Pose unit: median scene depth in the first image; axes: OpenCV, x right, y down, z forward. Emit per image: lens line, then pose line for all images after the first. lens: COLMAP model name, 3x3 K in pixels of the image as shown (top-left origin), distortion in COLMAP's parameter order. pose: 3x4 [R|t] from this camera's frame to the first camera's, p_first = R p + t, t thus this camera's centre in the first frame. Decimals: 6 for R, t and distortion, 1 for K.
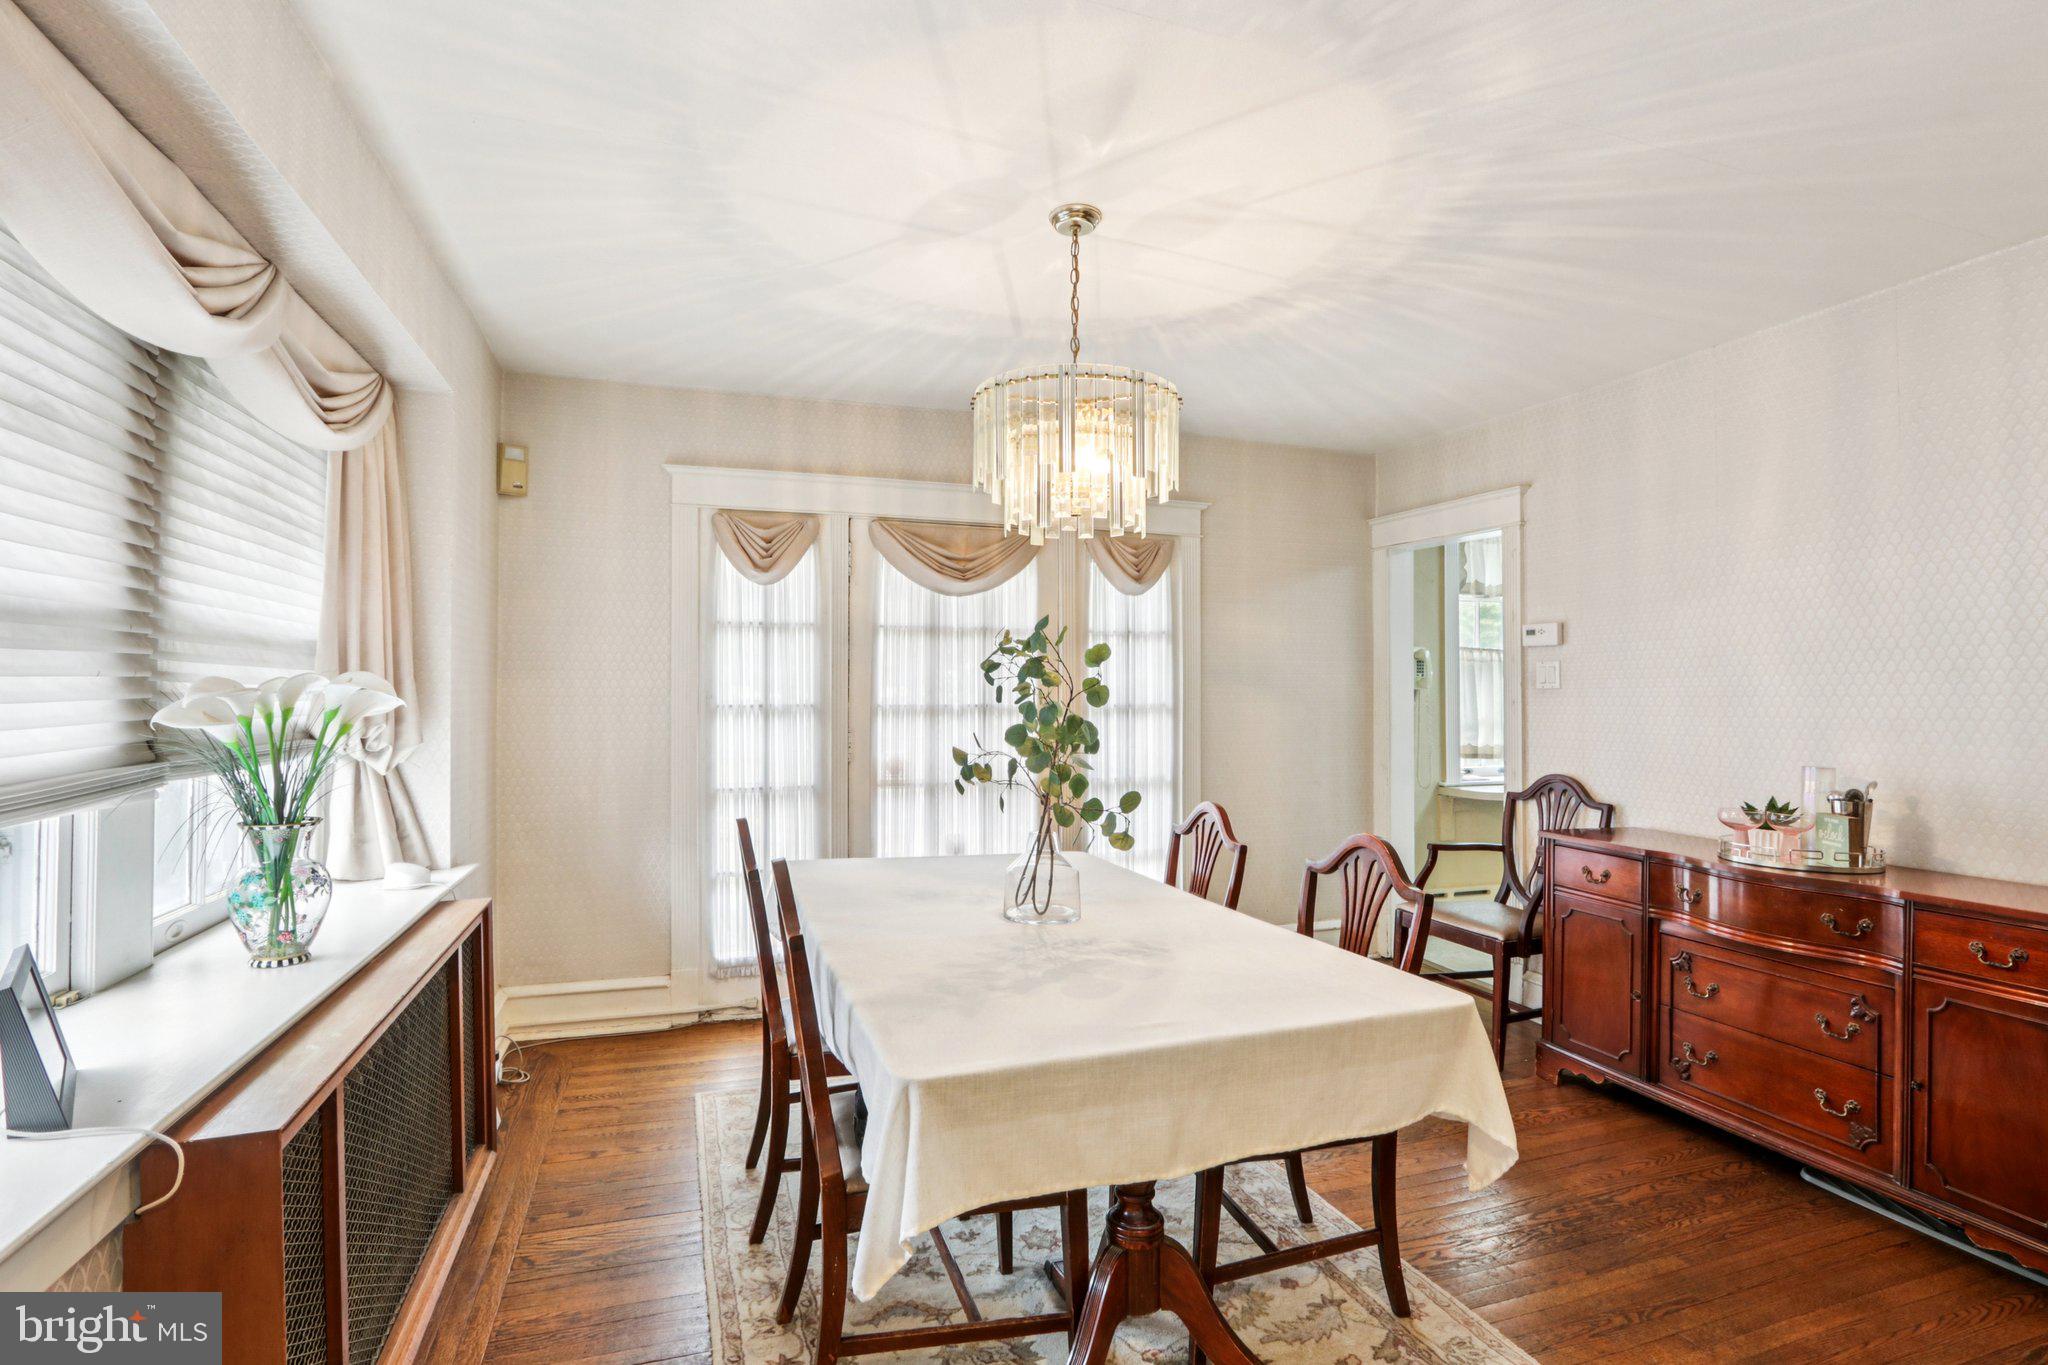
lens RADIAL K [[1033.6, 0, 1024.0], [0, 1033.6, 682.5], [0, 0, 1]] dist [-0.001491, 0.000242]
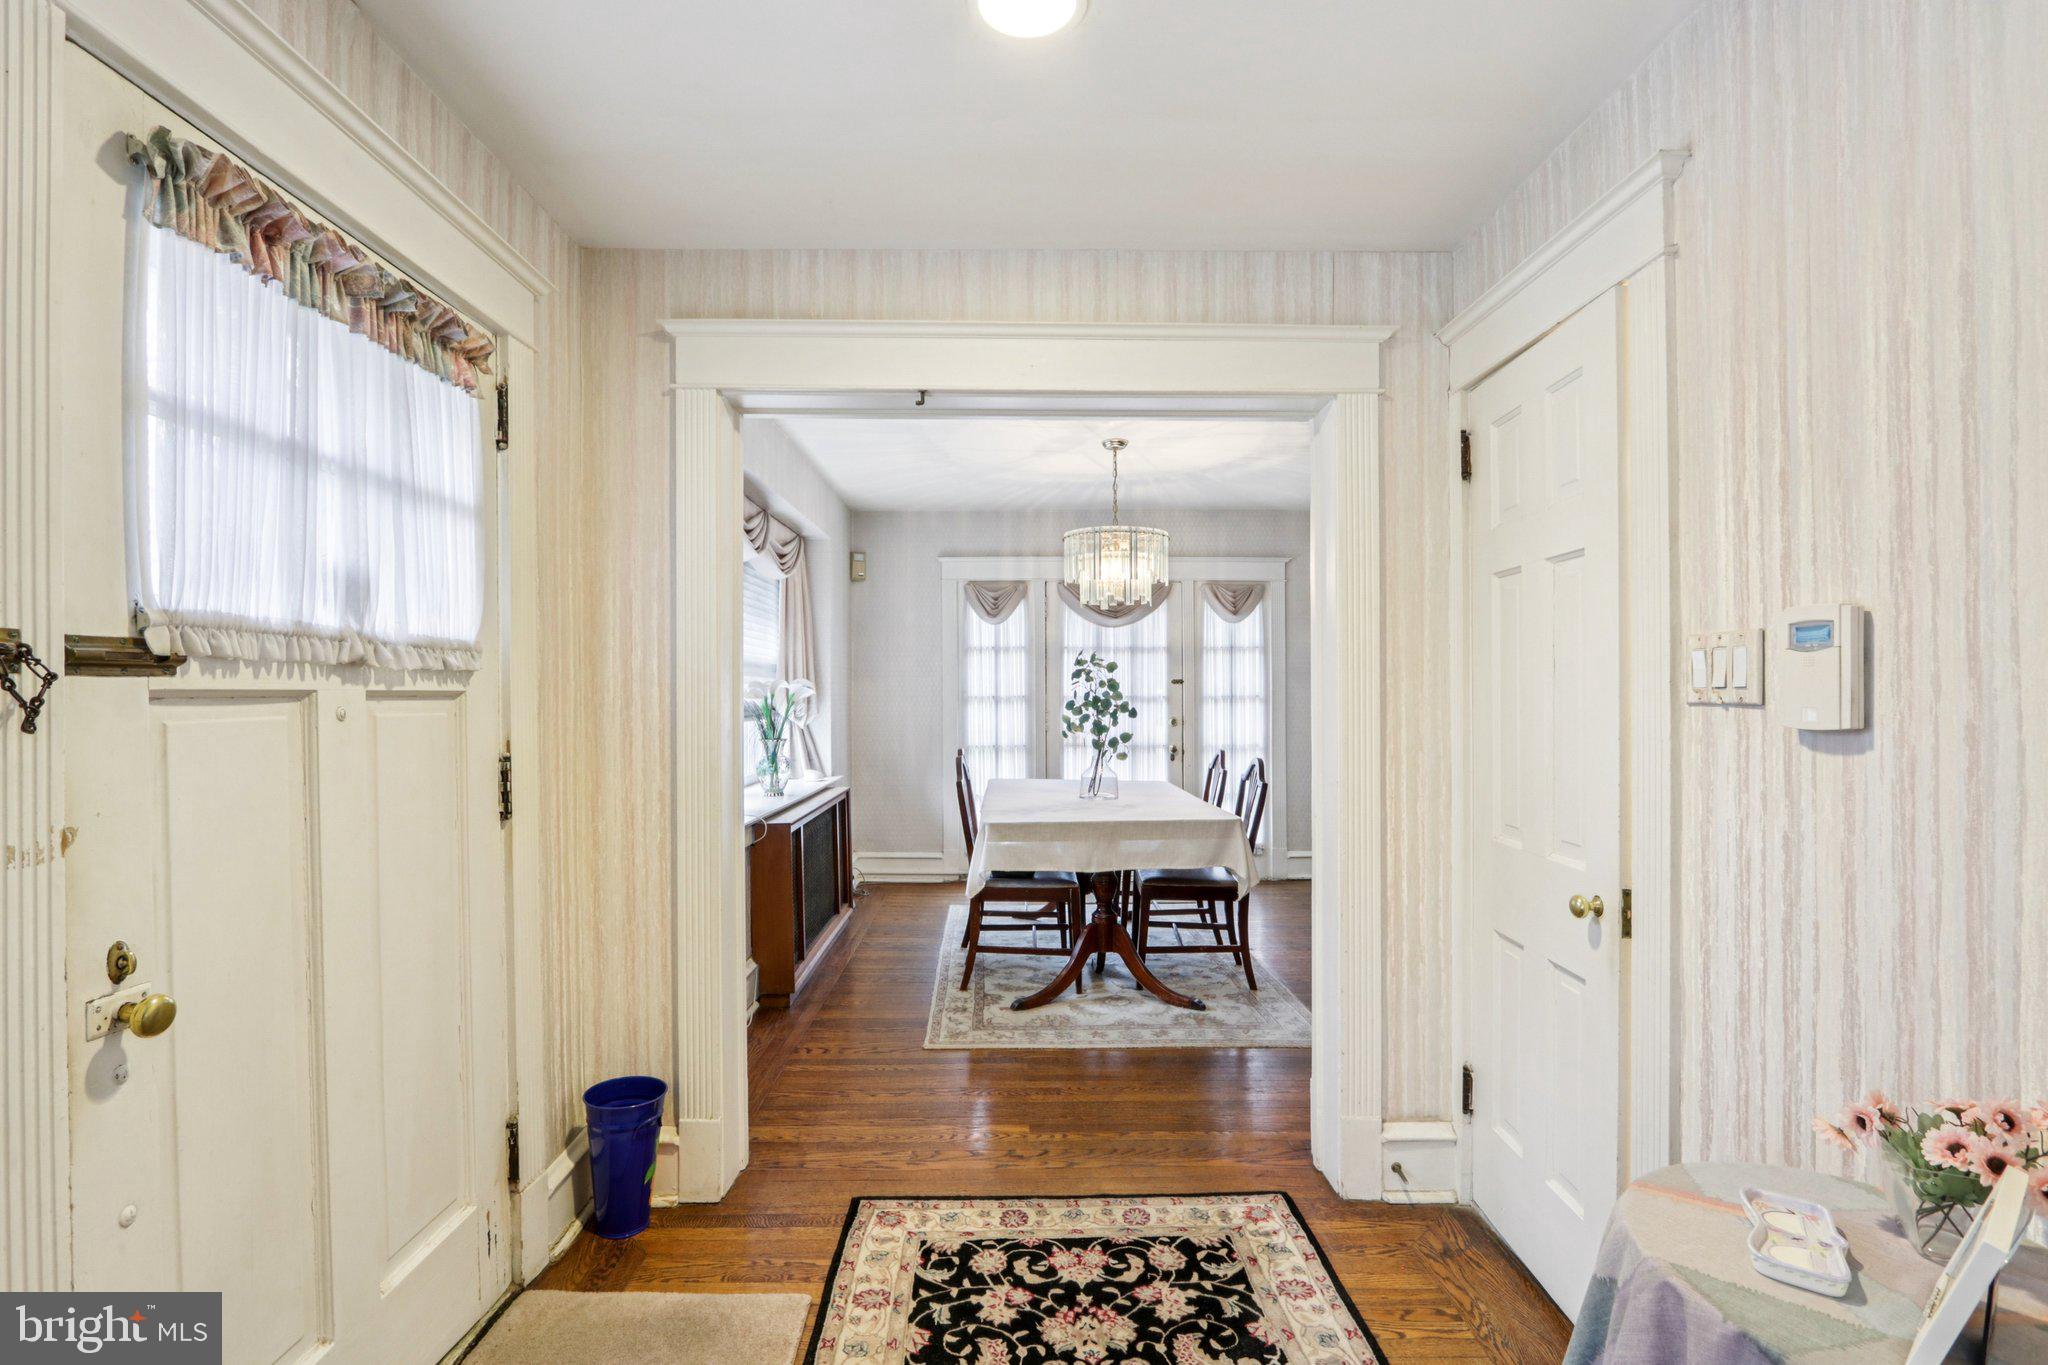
lens RADIAL K [[954.7, 0, 1021.5], [0, 954.7, 692.3], [0, 0, 1]] dist [-0.002992, -0.000167]
pose [[0.955869, -0.006819, -0.293715, 0.260948], [0.009273, 0.999933, 0.006962, 0.005259], [0.293648, -0.009379, 0.955868, -0.502596]]
